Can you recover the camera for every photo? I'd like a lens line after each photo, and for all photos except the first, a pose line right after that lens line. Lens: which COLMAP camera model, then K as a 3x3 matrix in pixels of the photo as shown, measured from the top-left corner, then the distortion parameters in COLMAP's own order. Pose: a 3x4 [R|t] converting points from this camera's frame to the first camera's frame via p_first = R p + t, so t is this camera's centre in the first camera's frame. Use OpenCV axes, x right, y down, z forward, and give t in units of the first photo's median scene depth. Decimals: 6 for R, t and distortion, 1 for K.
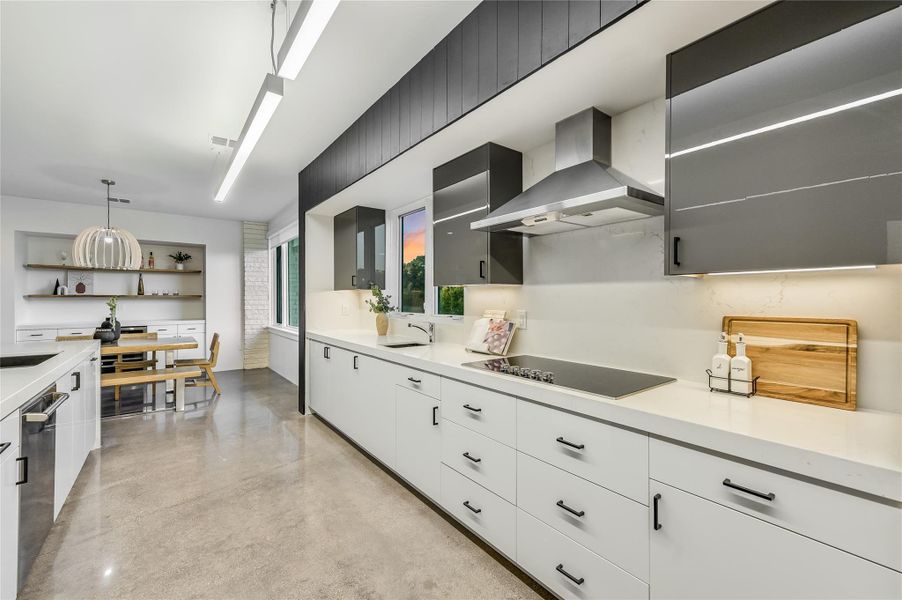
lens RADIAL K [[377.4, 0, 453.3], [0, 377.4, 302.5], [0, 0, 1]] dist [0.014861, -0.000325]
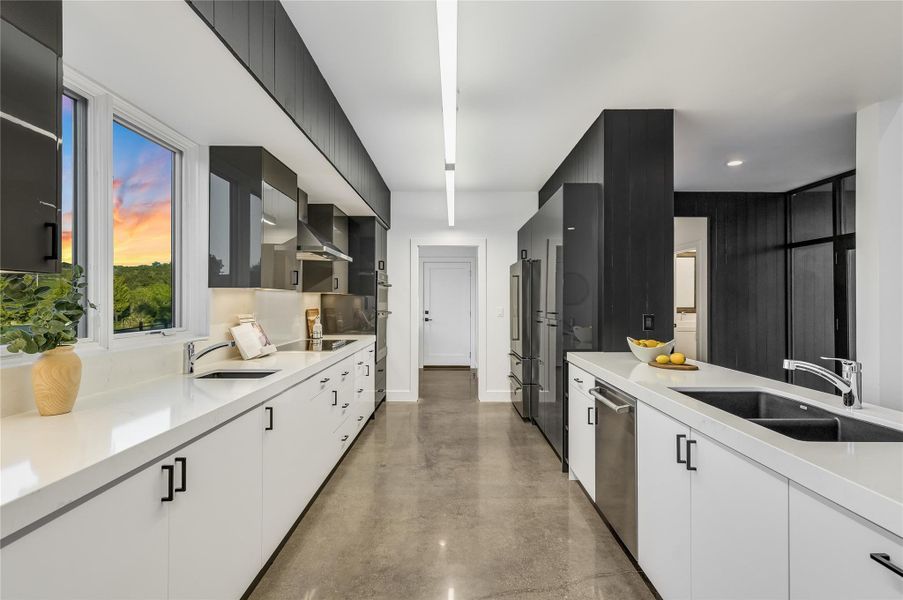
lens RADIAL K [[377.8, 0, 453.9], [0, 377.8, 299.8], [0, 0, 1]] dist [0.014861, -0.000325]
pose [[-0.791709, 0.003993, 0.610885, -0.672221], [0.004758, 0.999989, -0.000370, -0.012512], [-0.610880, 0.002614, -0.791719, 1.051312]]
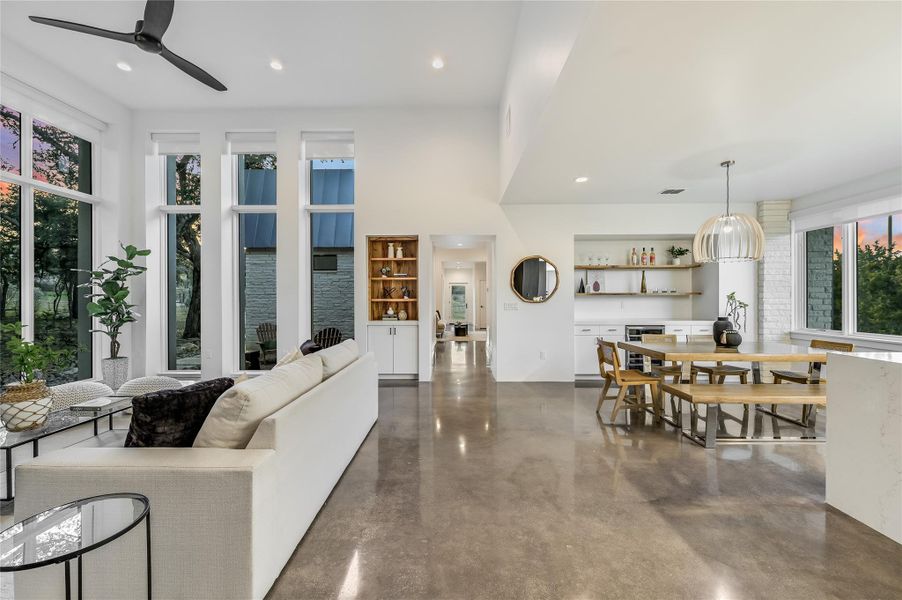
lens RADIAL K [[377.4, 0, 451.3], [0, 377.4, 298.8], [0, 0, 1]] dist [0.014861, -0.000325]
pose [[0.782165, 0.004929, -0.623052, -0.918130], [-0.009005, 0.999954, -0.003394, 0.003634], [0.623006, 0.008265, 0.782173, -0.074441]]
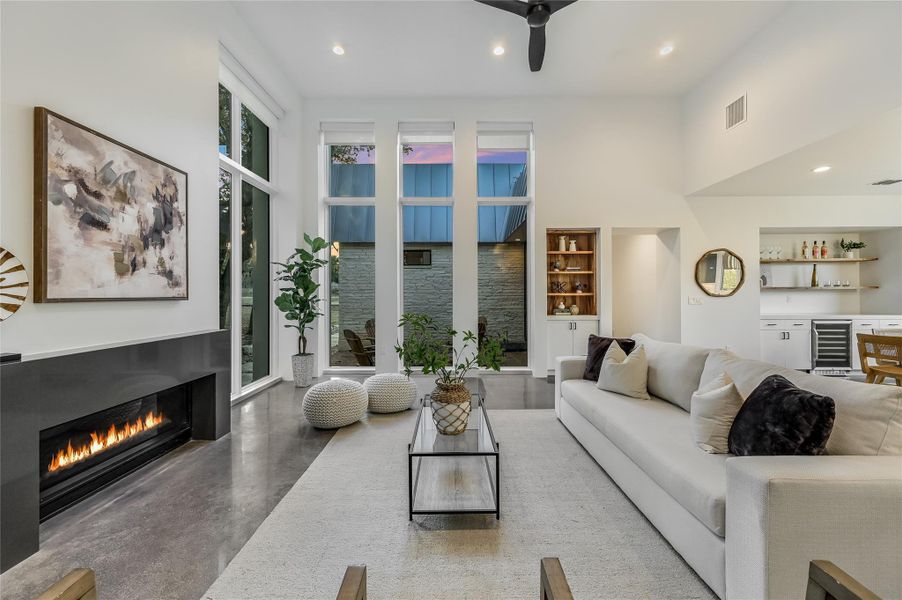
lens RADIAL K [[377.4, 0, 453.6], [0, 377.4, 295.6], [0, 0, 1]] dist [0.014861, -0.000325]
pose [[0.802041, 0.005334, -0.597245, -1.477993], [-0.006843, 0.999977, -0.000259, 0.012722], [0.597230, 0.004295, 0.802059, -0.458423]]
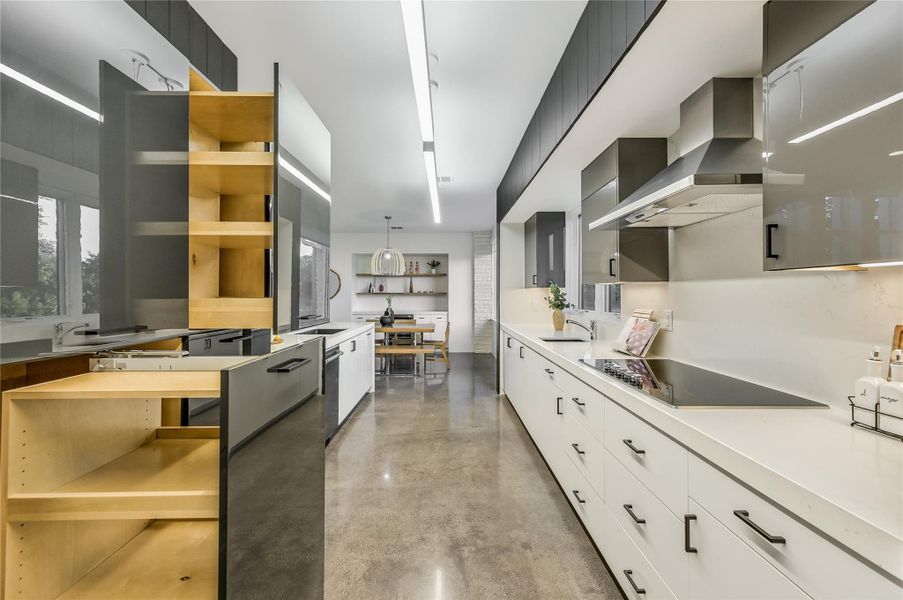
lens RADIAL K [[377.8, 0, 451.5], [0, 377.8, 296.0], [0, 0, 1]] dist [0.014861, -0.000325]
pose [[0.795601, 0.002940, -0.605814, 0.216438], [-0.006591, 0.999971, -0.003803, -0.004070], [0.605785, 0.007019, 0.795597, -0.027566]]
